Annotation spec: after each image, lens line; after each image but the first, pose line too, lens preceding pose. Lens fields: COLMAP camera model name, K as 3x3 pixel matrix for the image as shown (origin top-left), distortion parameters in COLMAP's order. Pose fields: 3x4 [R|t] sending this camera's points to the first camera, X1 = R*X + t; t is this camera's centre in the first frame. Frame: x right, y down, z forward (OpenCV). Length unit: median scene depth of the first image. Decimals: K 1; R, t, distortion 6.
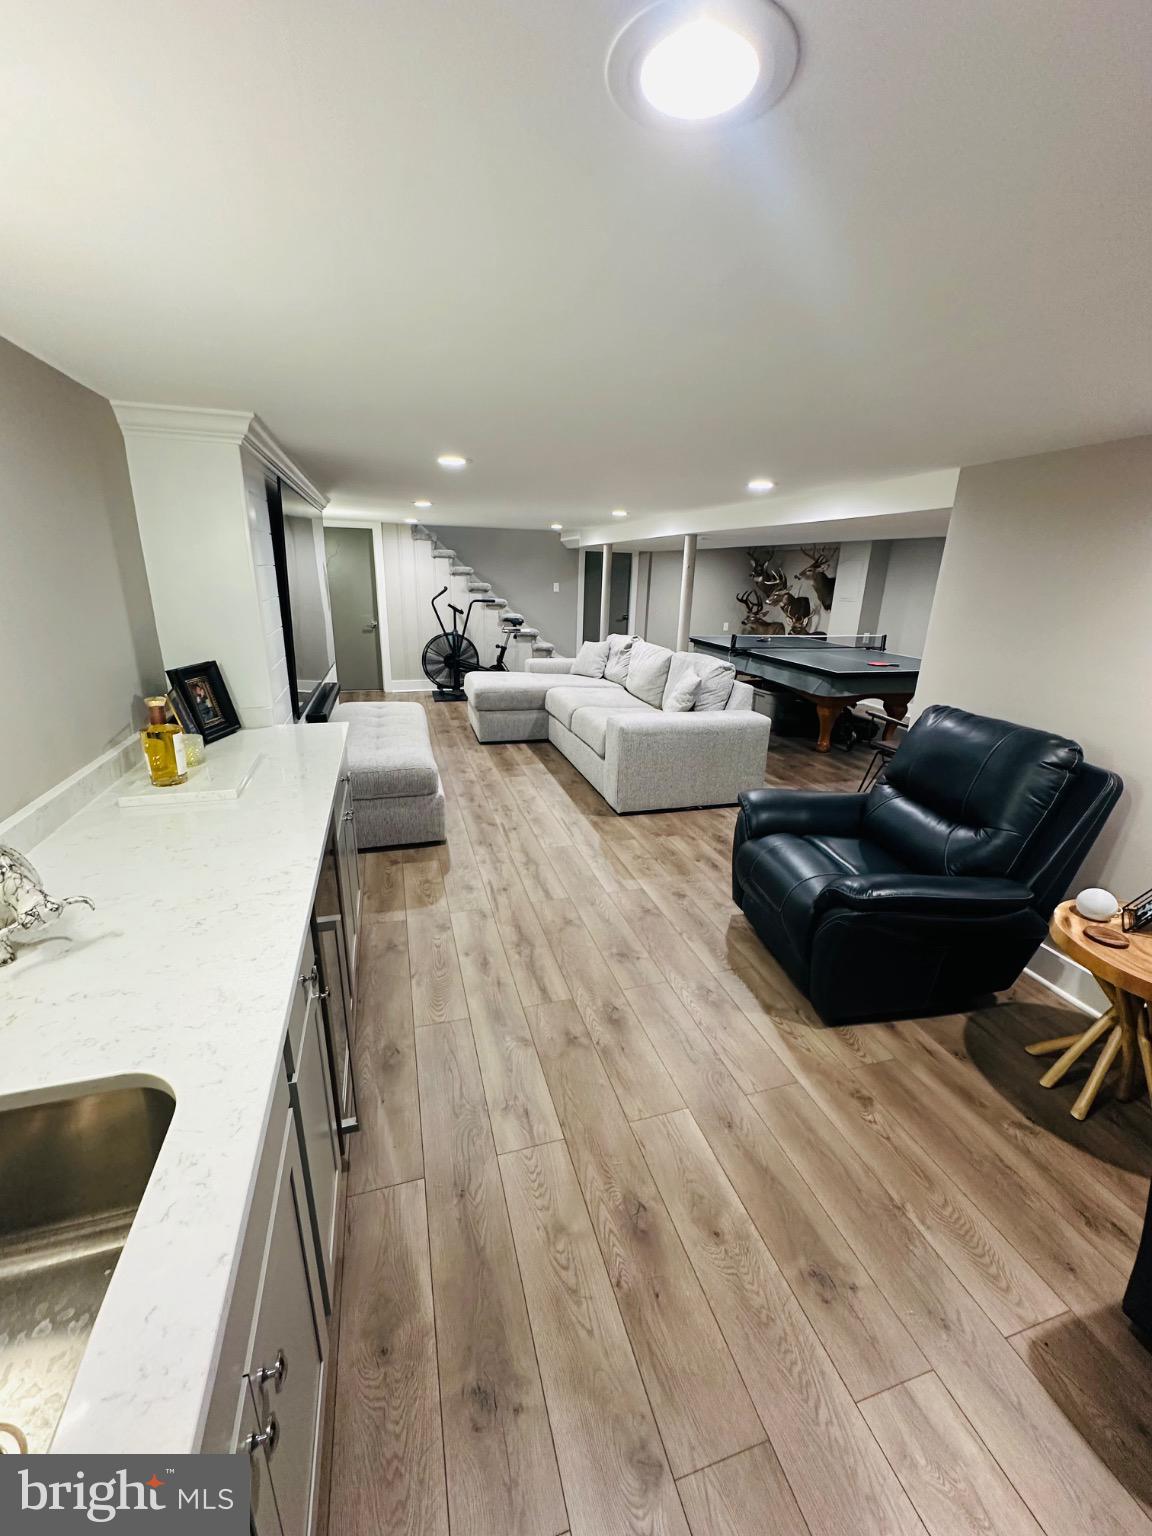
lens RADIAL K [[609.9, 0, 575.6], [0, 609.9, 773.0], [0, 0, 1]] dist [-0.000409, 0.000010]
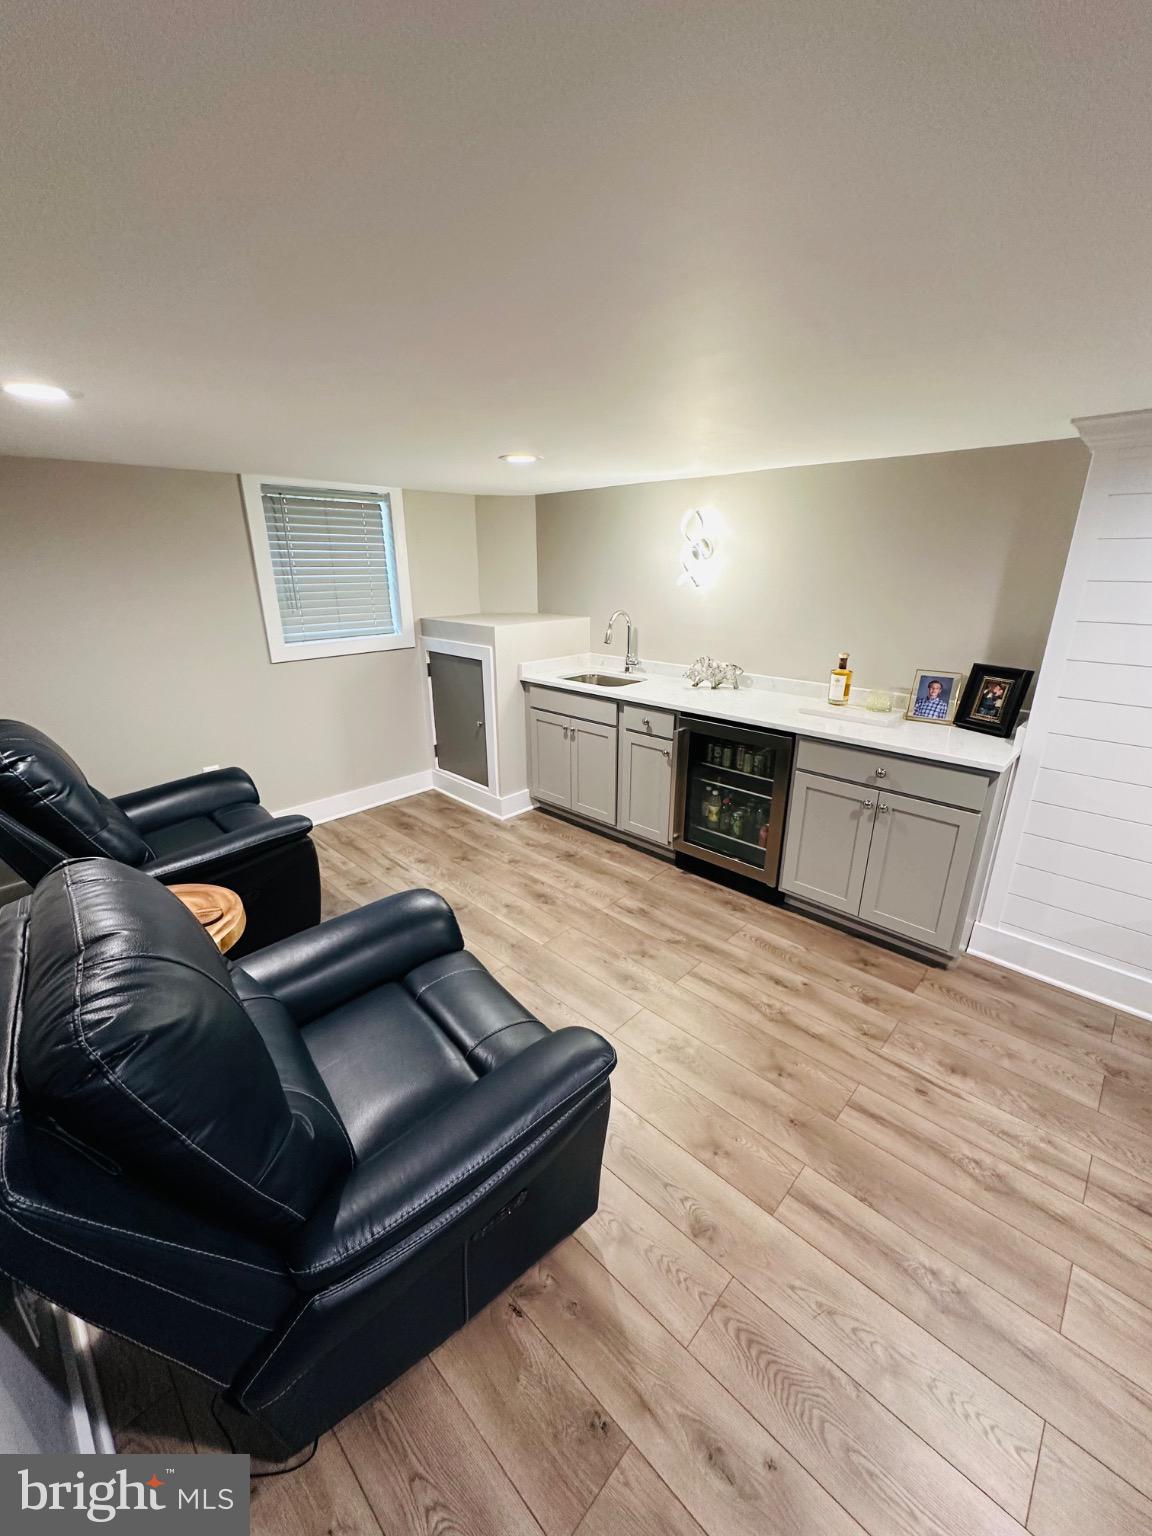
lens RADIAL K [[609.9, 0, 575.6], [0, 609.9, 773.0], [0, 0, 1]] dist [-0.000409, 0.000010]
pose [[-0.871582, 0.139504, -0.469982, 0.480444], [-0.174379, 0.807747, 0.563149, -0.396657], [0.458188, 0.572785, -0.679692, 1.163745]]
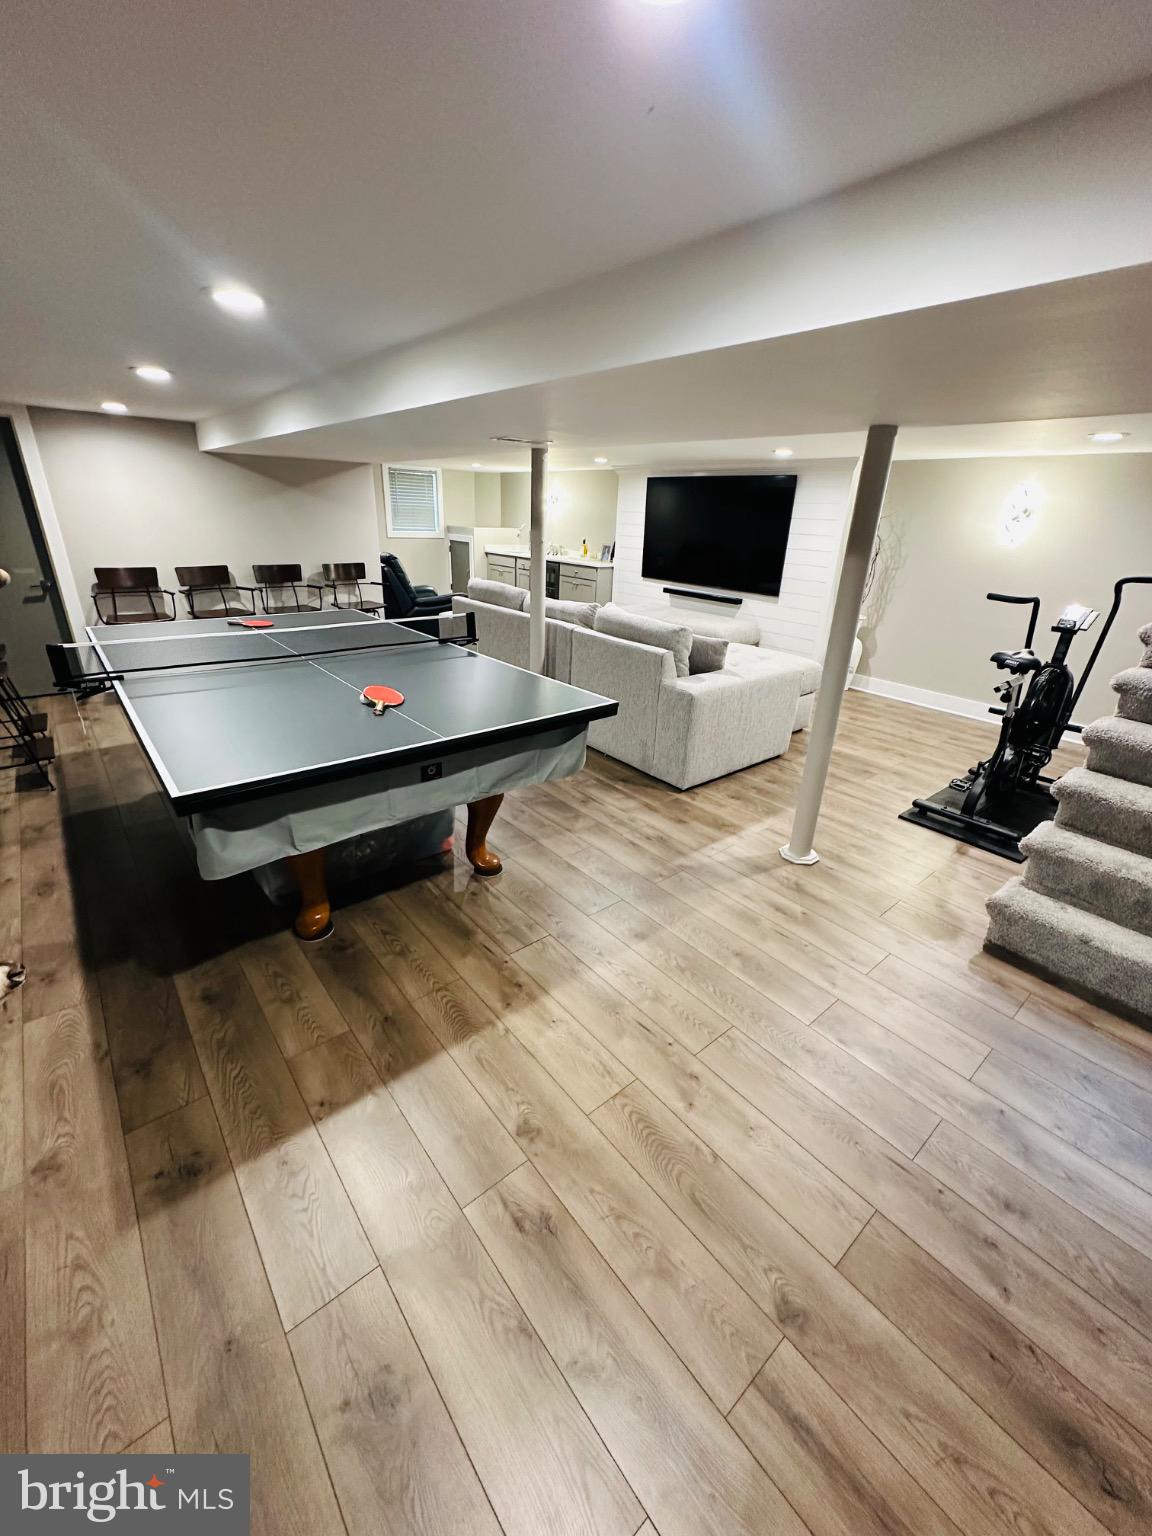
lens RADIAL K [[622.9, 0, 576.7], [0, 622.9, 763.2], [0, 0, 1]] dist [0.000696, 0.000133]
pose [[-0.918693, 0.095107, -0.383350, 0.861394], [-0.178875, 0.765154, 0.618501, -1.073700], [0.352146, 0.636784, -0.685929, 3.279803]]
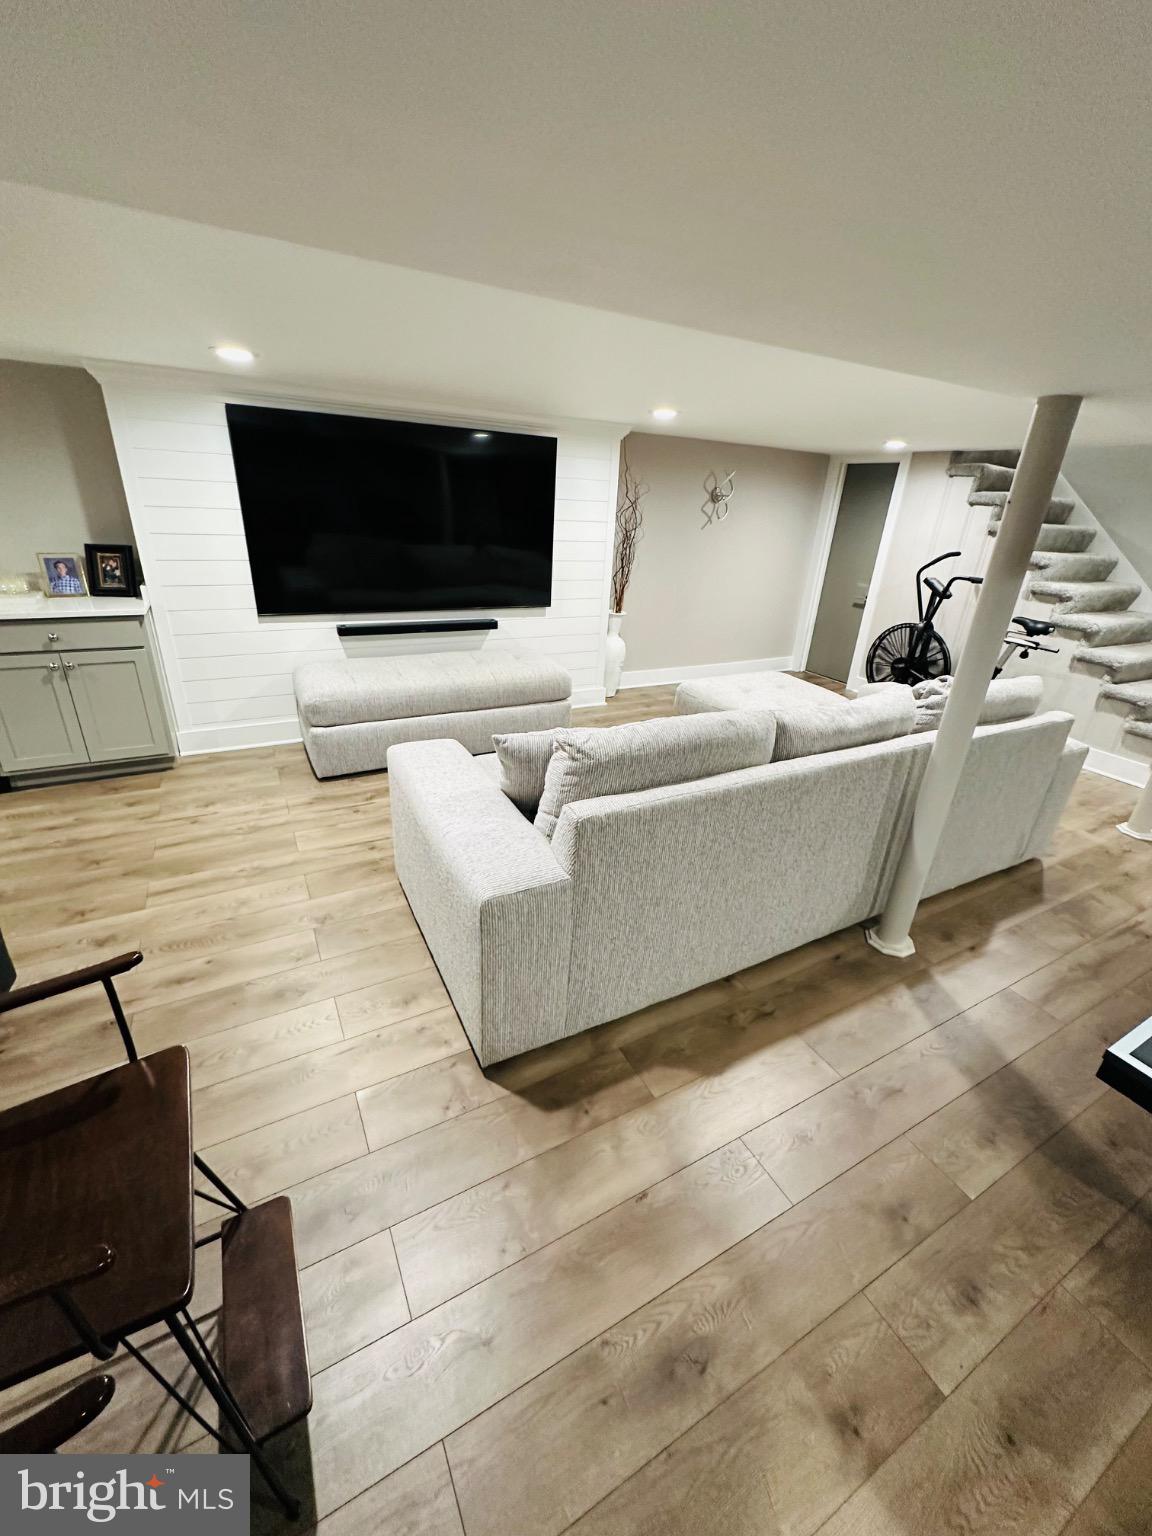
lens RADIAL K [[622.9, 0, 576.7], [0, 622.9, 763.2], [0, 0, 1]] dist [0.000696, 0.000133]
pose [[0.203000, 0.371248, -0.906072, 0.933143], [-0.351971, 0.891157, 0.286280, -0.417147], [0.913733, 0.260796, 0.311574, 1.320417]]
